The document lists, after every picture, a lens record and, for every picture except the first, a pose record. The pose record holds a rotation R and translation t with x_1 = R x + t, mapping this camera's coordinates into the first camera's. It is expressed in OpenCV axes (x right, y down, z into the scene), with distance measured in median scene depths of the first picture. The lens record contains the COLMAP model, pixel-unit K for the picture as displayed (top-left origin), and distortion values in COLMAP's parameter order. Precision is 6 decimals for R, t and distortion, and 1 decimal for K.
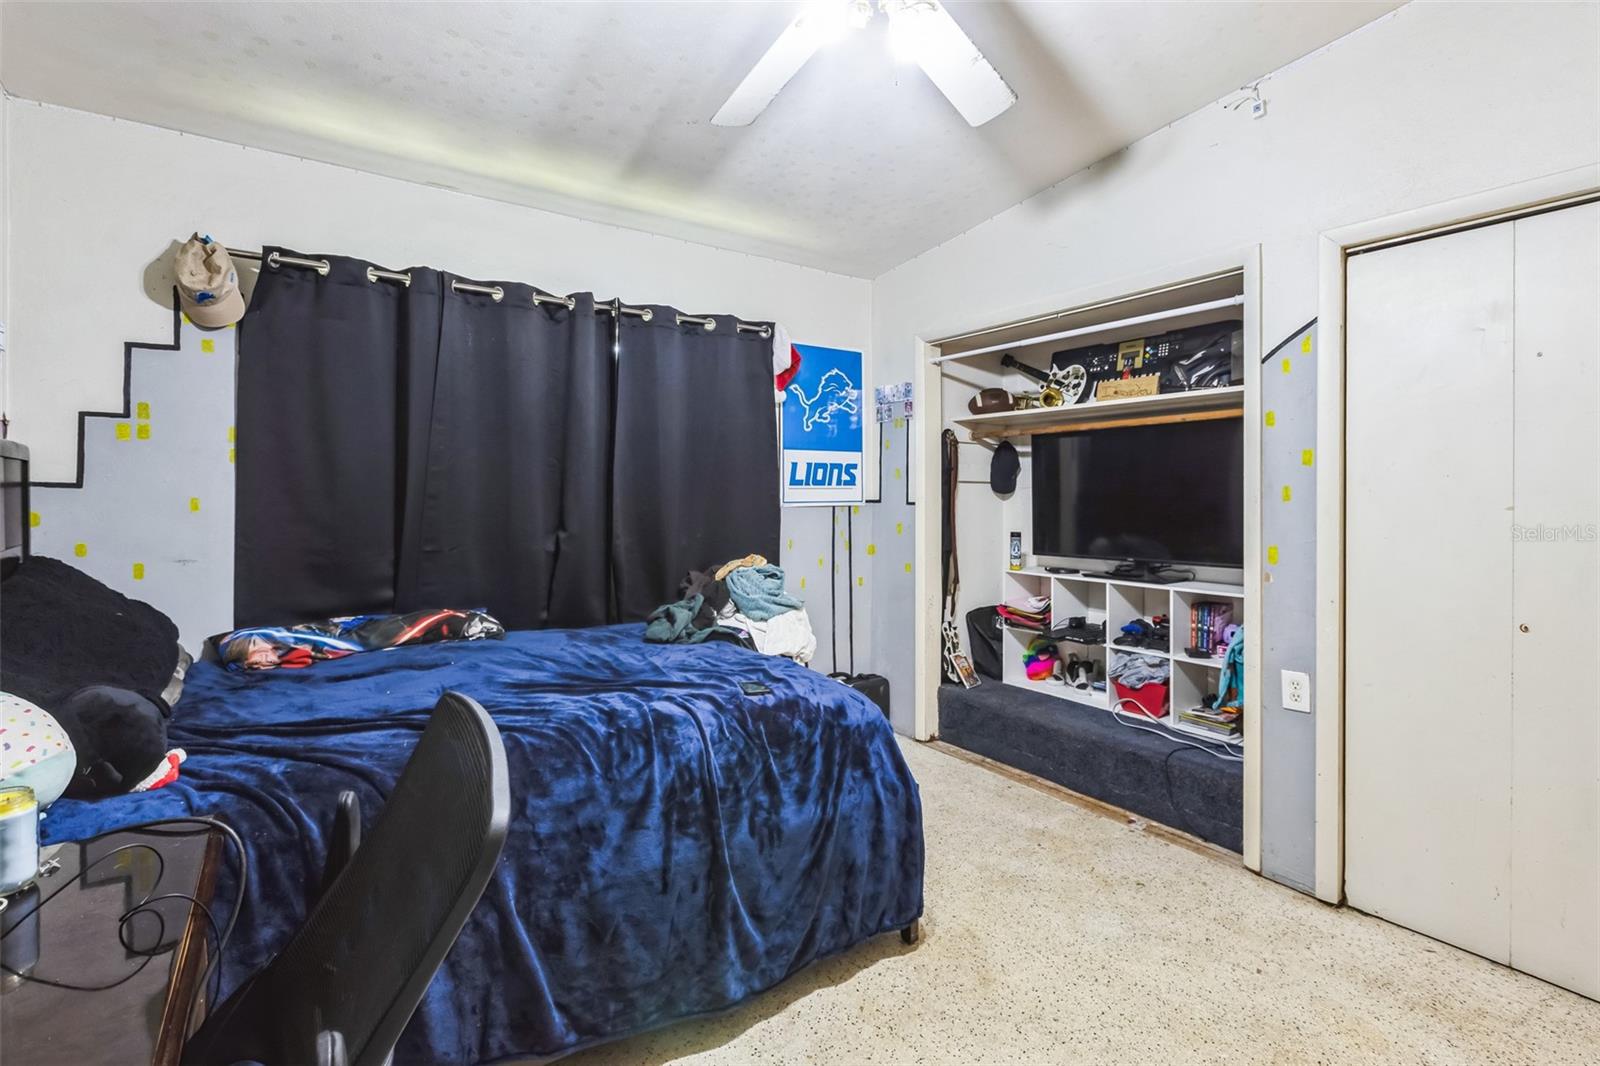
lens RADIAL K [[721.9, 0, 797.6], [0, 721.9, 500.0], [0, 0, 1]] dist [-0.003174, 0.000462]
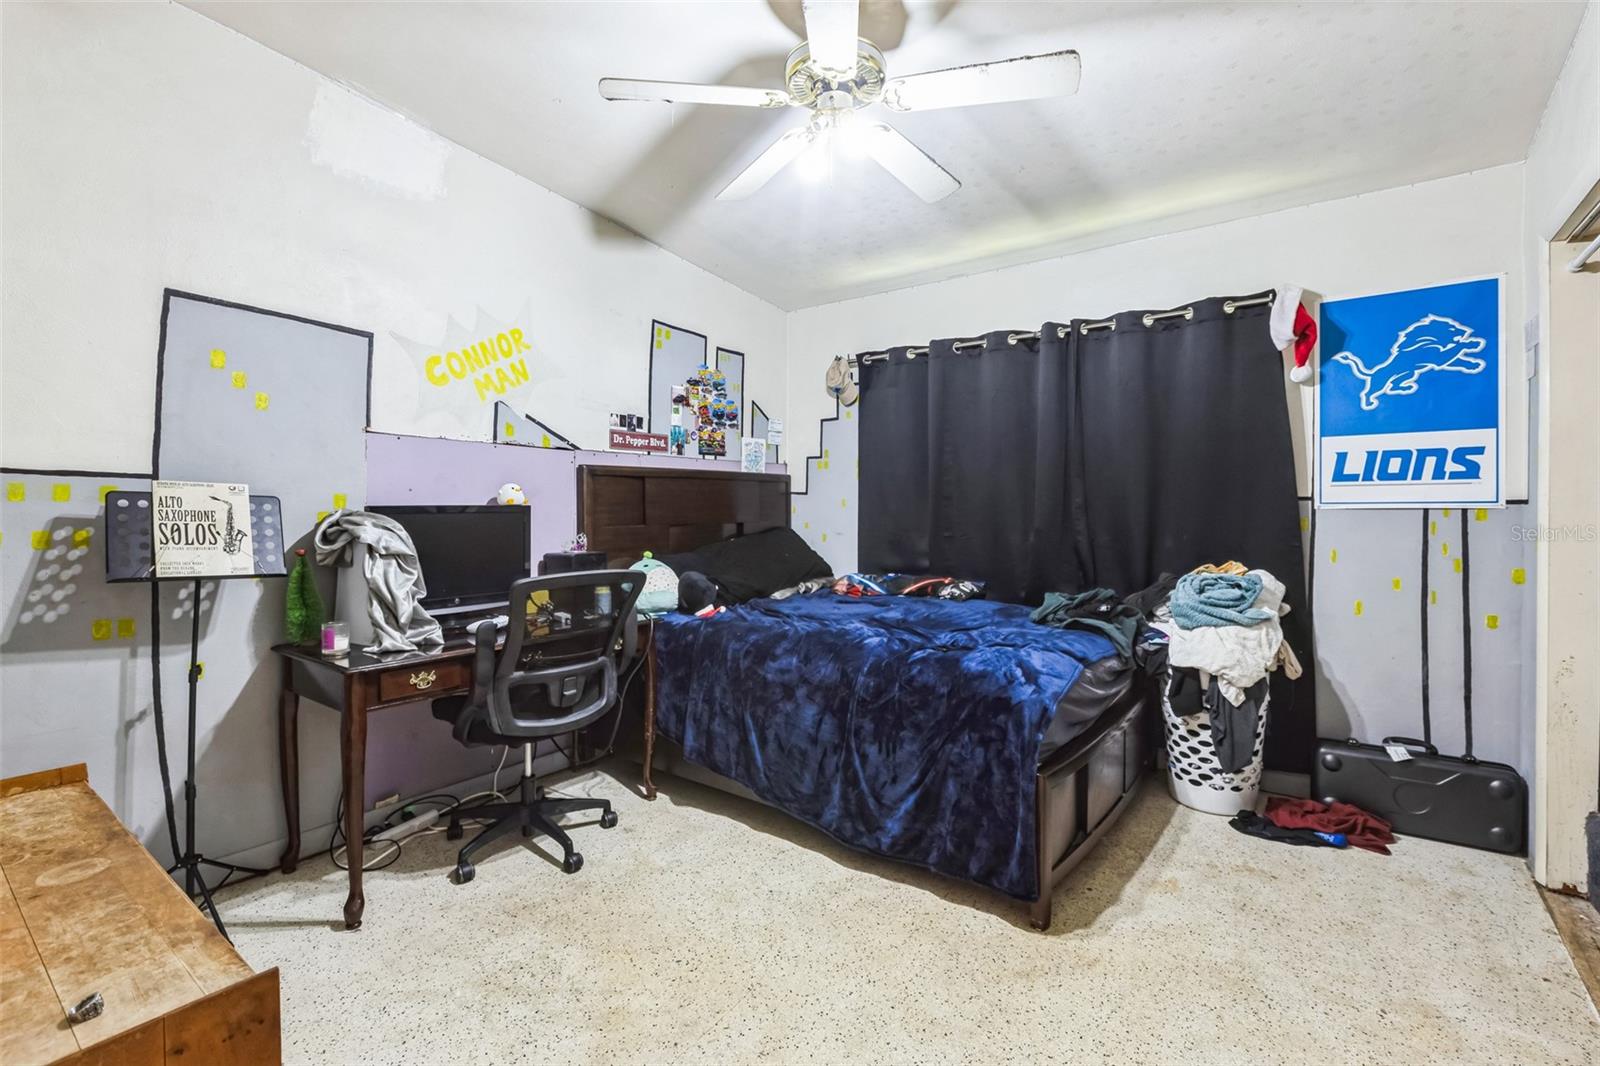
lens RADIAL K [[721.9, 0, 799.6], [0, 721.9, 515.9], [0, 0, 1]] dist [-0.003174, 0.000462]
pose [[0.325778, 0.012847, -0.945359, 0.692857], [-0.006019, 0.999916, 0.011514, 0.014712], [0.945427, 0.001939, 0.325828, 0.241299]]
